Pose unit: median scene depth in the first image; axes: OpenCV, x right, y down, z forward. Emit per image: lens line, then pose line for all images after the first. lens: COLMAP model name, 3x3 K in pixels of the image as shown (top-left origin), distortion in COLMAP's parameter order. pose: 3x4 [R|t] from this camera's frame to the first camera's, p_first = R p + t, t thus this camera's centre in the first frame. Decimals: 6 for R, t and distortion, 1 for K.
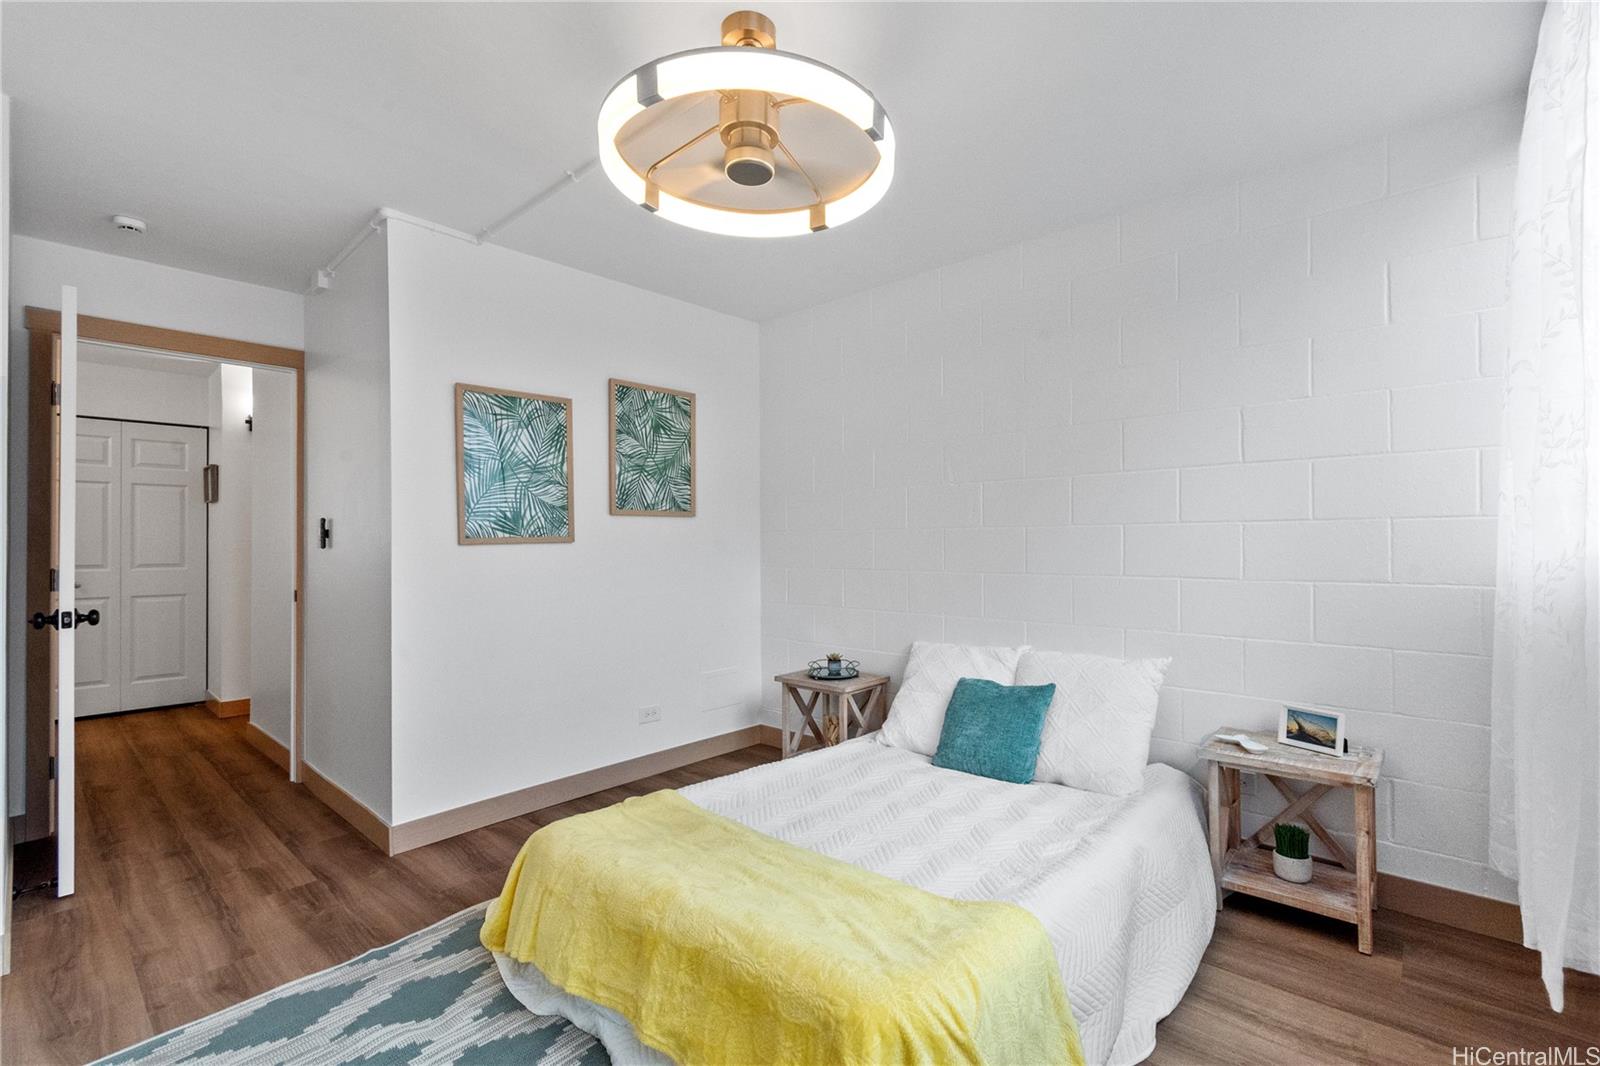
lens RADIAL K [[703.8, 0, 826.0], [0, 703.8, 541.7], [0, 0, 1]] dist [0.002296, 0.000753]
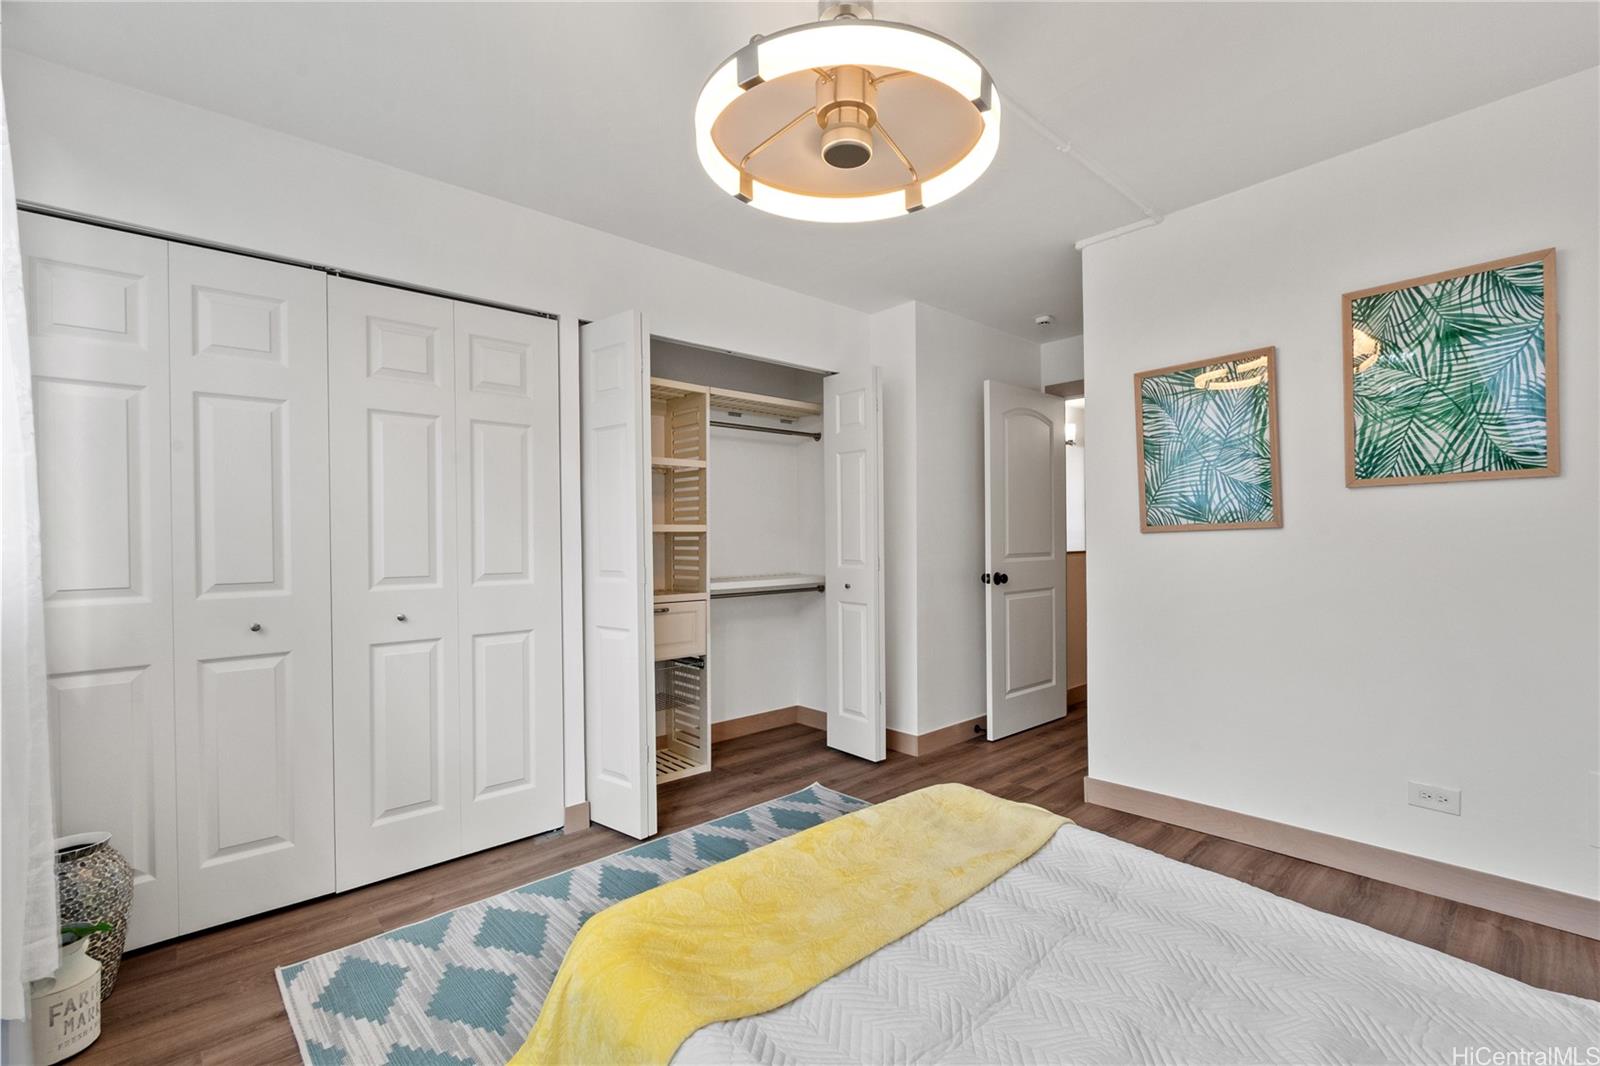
lens RADIAL K [[703.8, 0, 826.0], [0, 703.8, 541.7], [0, 0, 1]] dist [0.002296, 0.000753]
pose [[-0.097594, 0.011412, -0.995161, 0.482487], [0.017686, 0.999796, 0.009730, -0.000598], [0.995069, -0.016651, -0.097776, 0.586404]]
